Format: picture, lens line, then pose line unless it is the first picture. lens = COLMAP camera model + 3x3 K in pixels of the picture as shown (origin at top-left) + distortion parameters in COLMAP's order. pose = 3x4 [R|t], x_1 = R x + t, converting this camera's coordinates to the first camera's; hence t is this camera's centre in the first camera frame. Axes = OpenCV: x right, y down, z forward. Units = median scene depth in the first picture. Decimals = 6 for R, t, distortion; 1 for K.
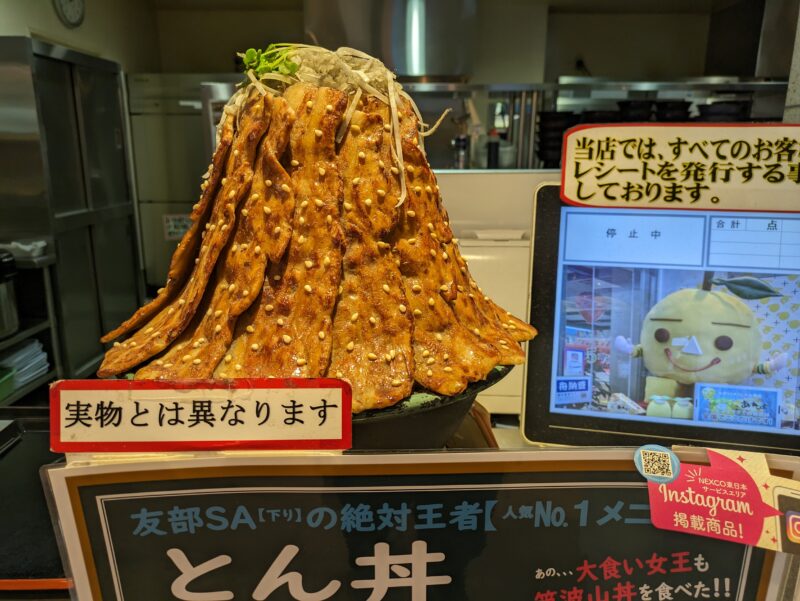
lens RADIAL K [[591.7, 0, 386.9], [0, 591.7, 305.1], [0, 0, 1]] dist [-0.010560, 0.005895]
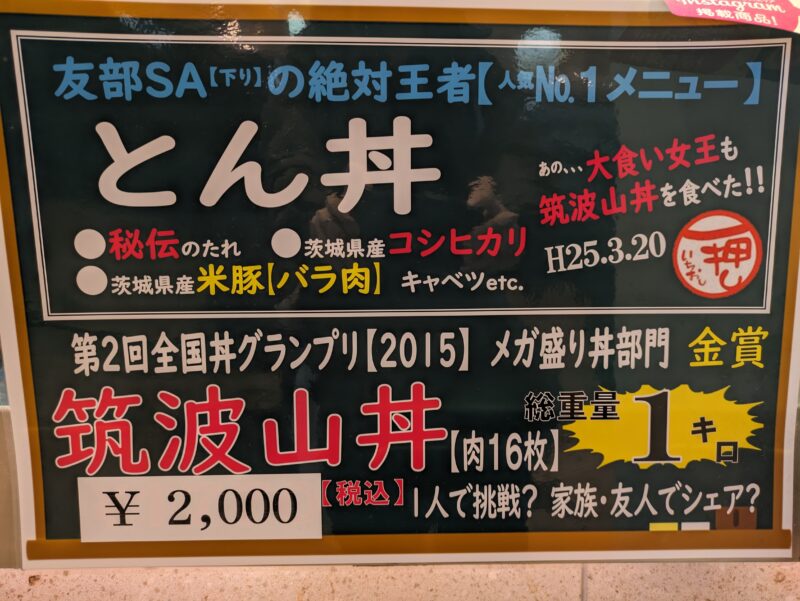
lens RADIAL K [[591.7, 0, 386.9], [0, 591.7, 305.1], [0, 0, 1]] dist [-0.010560, 0.005895]
pose [[0.998961, -0.003948, 0.045396, -0.005949], [0.010445, 0.989551, -0.143806, 0.789945], [-0.044354, 0.144131, 0.988564, 0.205887]]
